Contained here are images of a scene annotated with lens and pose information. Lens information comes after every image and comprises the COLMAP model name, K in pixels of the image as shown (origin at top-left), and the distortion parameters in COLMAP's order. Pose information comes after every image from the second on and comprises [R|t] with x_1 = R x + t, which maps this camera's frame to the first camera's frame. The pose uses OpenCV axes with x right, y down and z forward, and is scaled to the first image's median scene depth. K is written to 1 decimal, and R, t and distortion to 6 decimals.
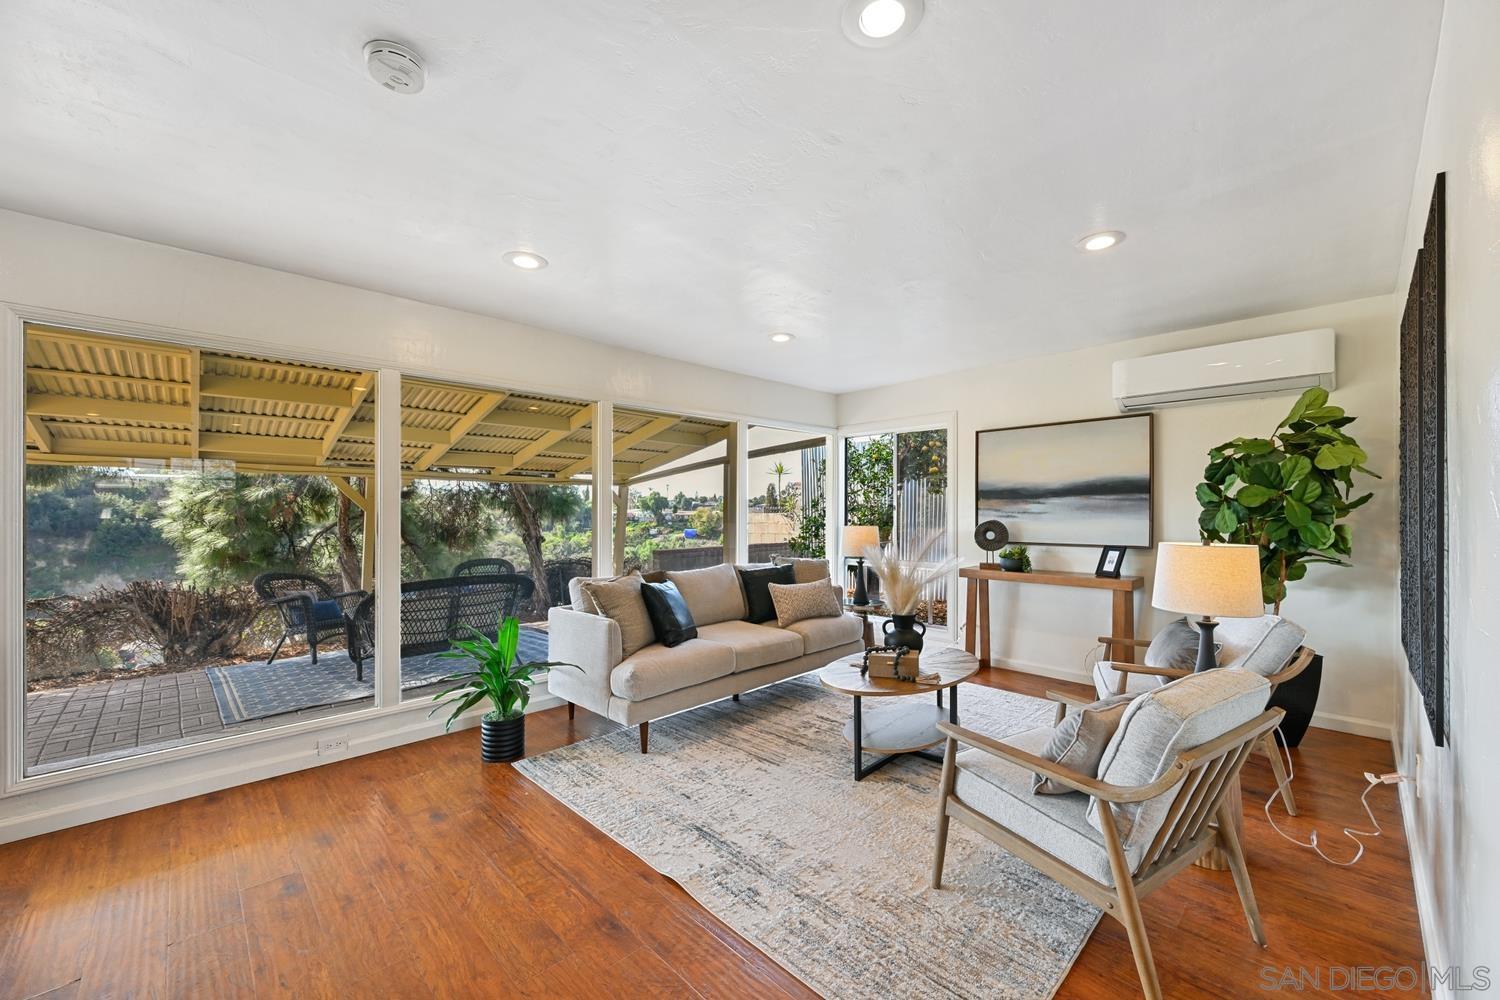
lens RADIAL K [[584.6, 0, 756.9], [0, 584.6, 510.7], [0, 0, 1]] dist [-0.003645, 0.000401]
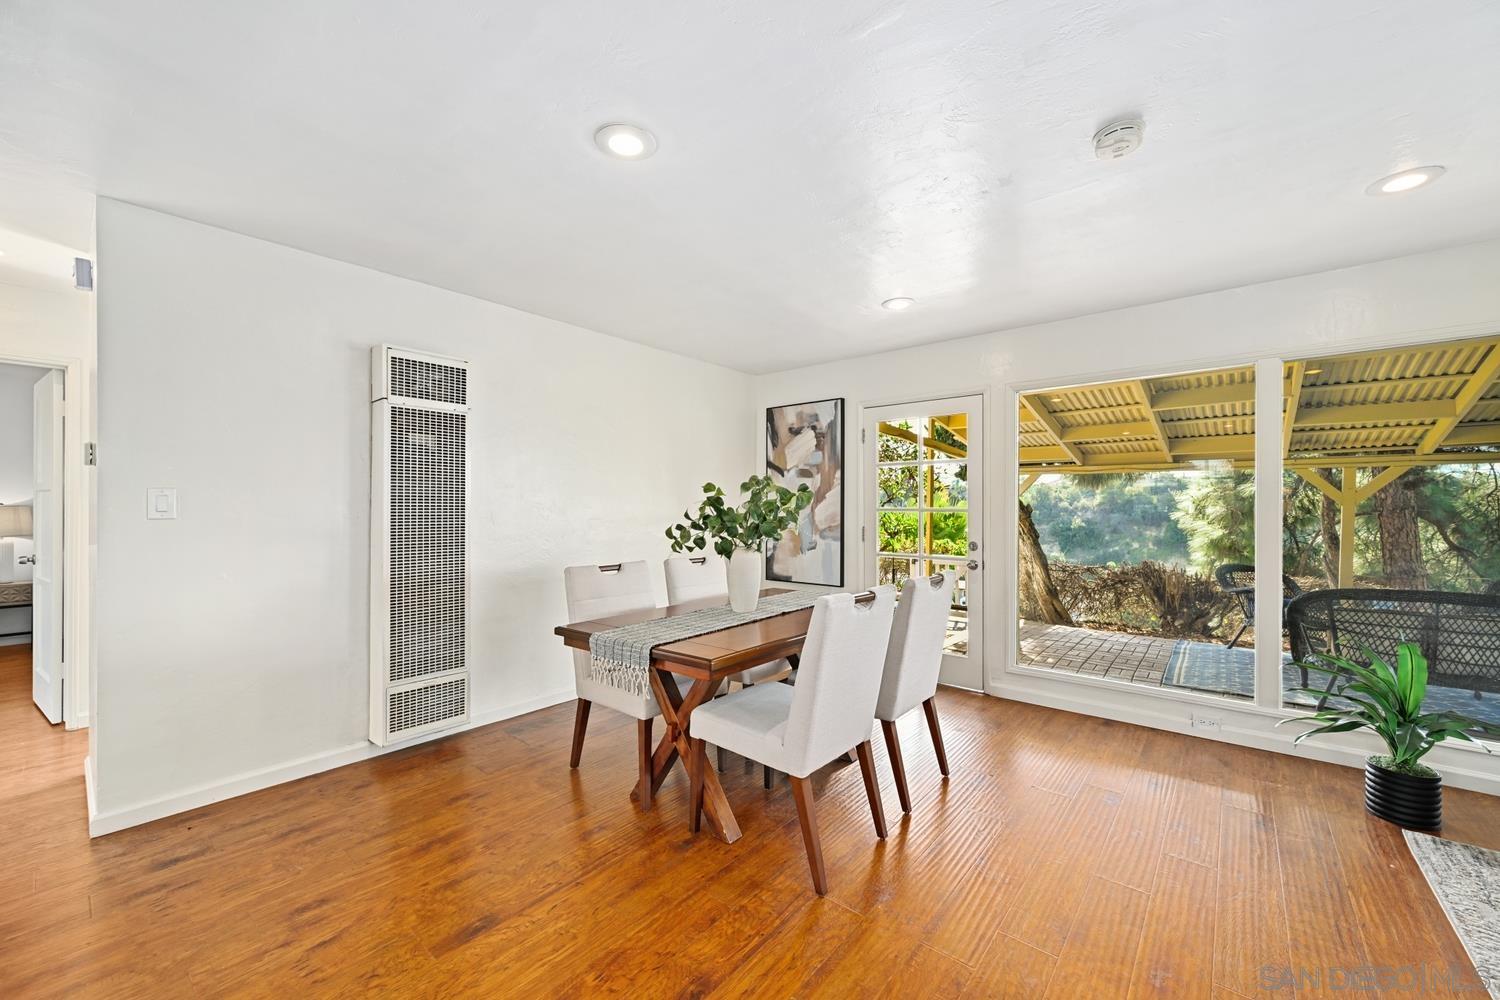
lens RADIAL K [[584.6, 0, 757.8], [0, 584.6, 505.1], [0, 0, 1]] dist [-0.003645, 0.000401]
pose [[0.102553, -0.001537, -0.994726, 0.172686], [0.001629, 0.999998, -0.001377, -0.000050], [0.994726, -0.001479, 0.102555, 0.042992]]
